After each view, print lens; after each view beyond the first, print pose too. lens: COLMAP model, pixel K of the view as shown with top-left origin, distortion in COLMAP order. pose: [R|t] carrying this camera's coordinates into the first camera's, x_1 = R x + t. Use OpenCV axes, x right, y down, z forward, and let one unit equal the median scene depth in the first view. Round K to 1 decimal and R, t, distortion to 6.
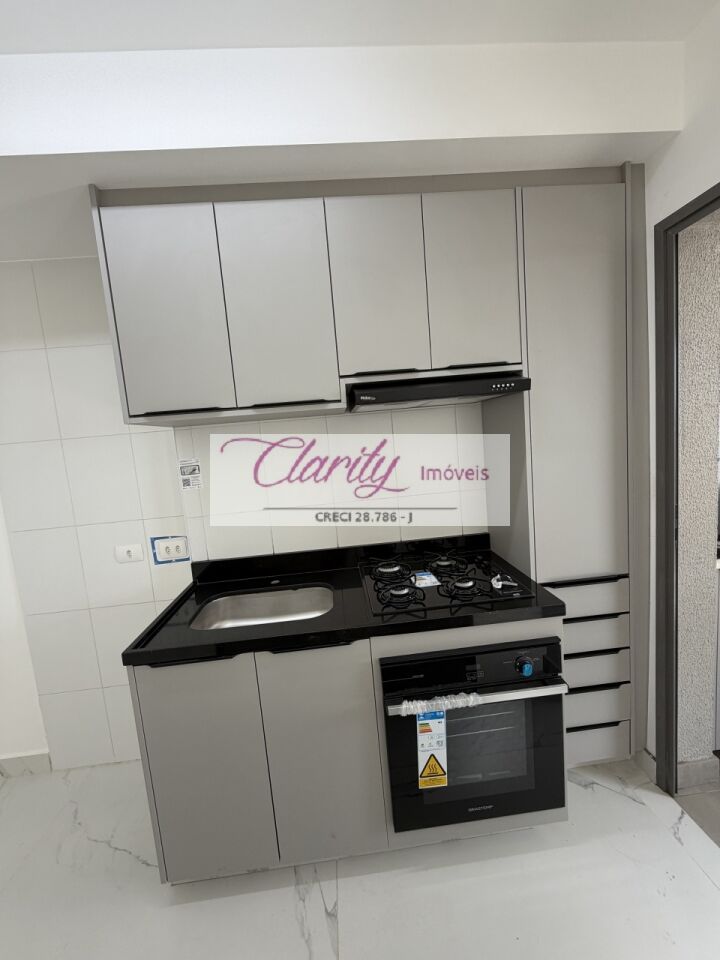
lens RADIAL K [[382.5, 0, 360.7], [0, 382.5, 476.3], [0, 0, 1]] dist [0.000185, -0.000132]
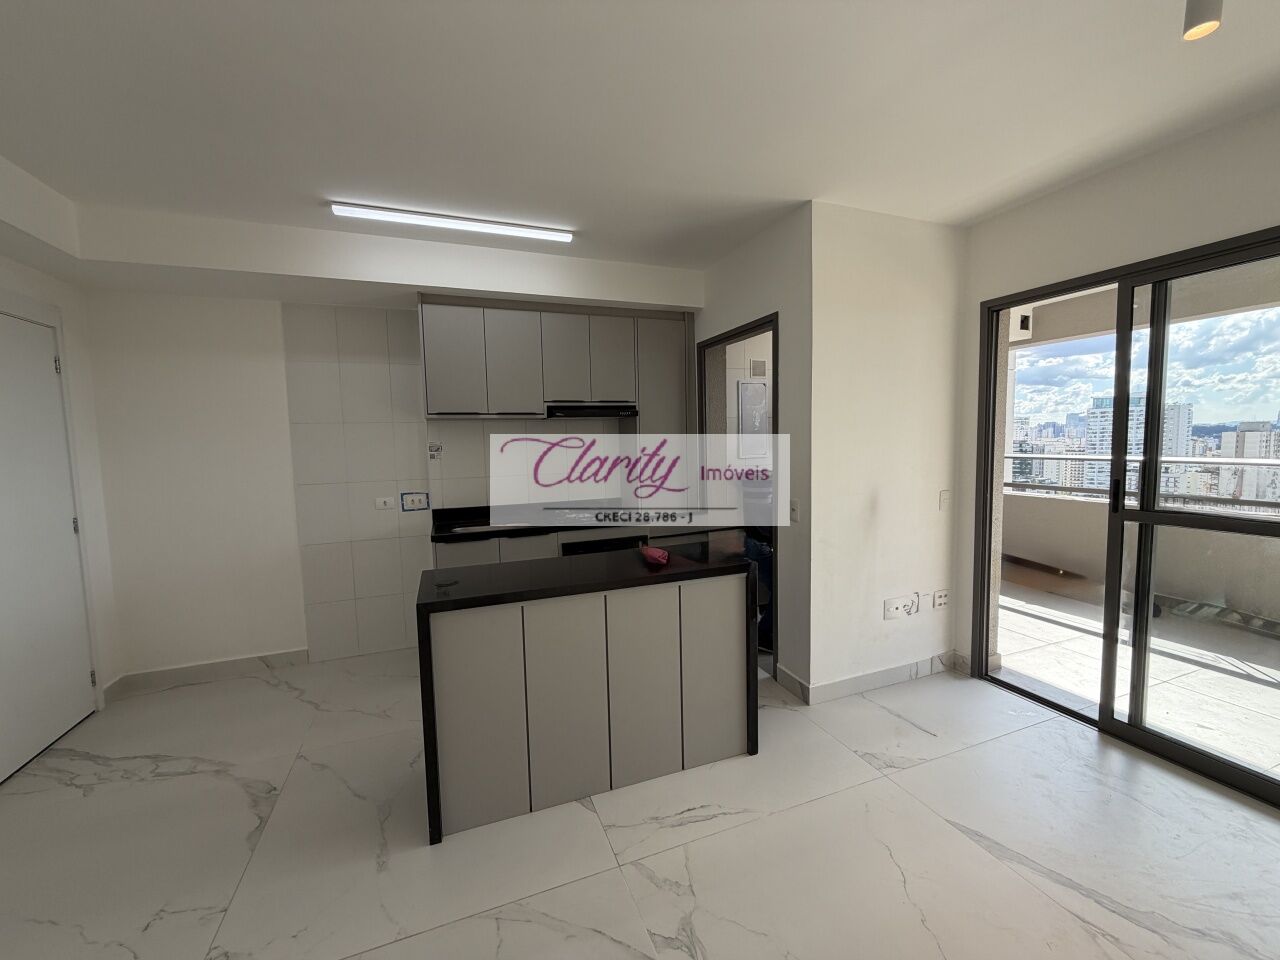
lens RADIAL K [[510.1, 0, 637.9], [0, 510.1, 479.3], [0, 0, 1]] dist [0.000185, -0.000132]
pose [[0.955928, 0.039879, 0.290882, -0.333158], [-0.026972, 0.998471, -0.048249, 0.238095], [-0.292361, 0.038277, 0.955542, -1.559473]]
